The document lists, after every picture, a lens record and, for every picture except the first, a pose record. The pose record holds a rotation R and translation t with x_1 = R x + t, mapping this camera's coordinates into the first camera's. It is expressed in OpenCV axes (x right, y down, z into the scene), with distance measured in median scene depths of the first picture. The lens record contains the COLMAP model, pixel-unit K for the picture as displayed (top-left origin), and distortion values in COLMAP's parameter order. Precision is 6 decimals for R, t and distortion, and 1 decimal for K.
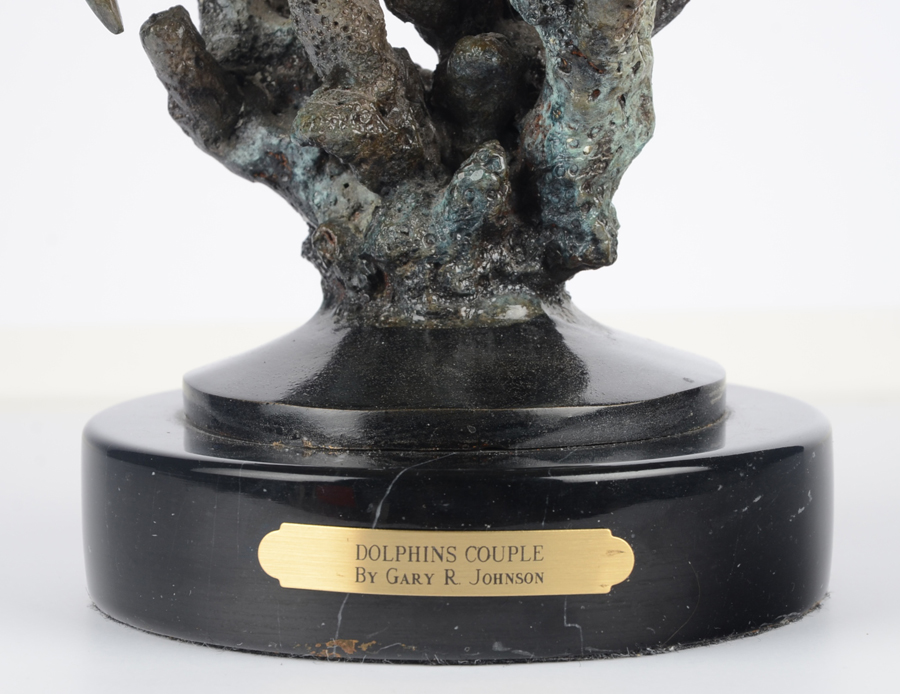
lens RADIAL K [[4578.1, 0, 452.7], [0, 4578.1, 348.8], [0, 0, 1]] dist [1.162562, 0.000000]
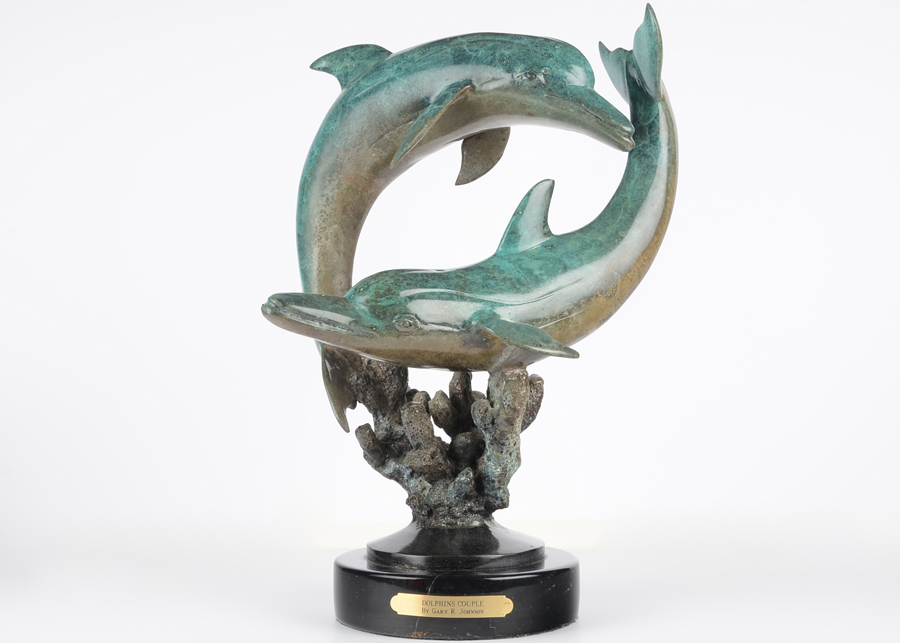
lens RADIAL K [[1664.5, 0, 458.1], [0, 1664.5, 319.8], [0, 0, 1]] dist [0.038703, 0.000000]
pose [[0.999963, 0.005493, -0.006687, 0.009058], [-0.006268, 0.992518, -0.121940, -0.007452], [0.005967, 0.121977, 0.992515, -0.121469]]
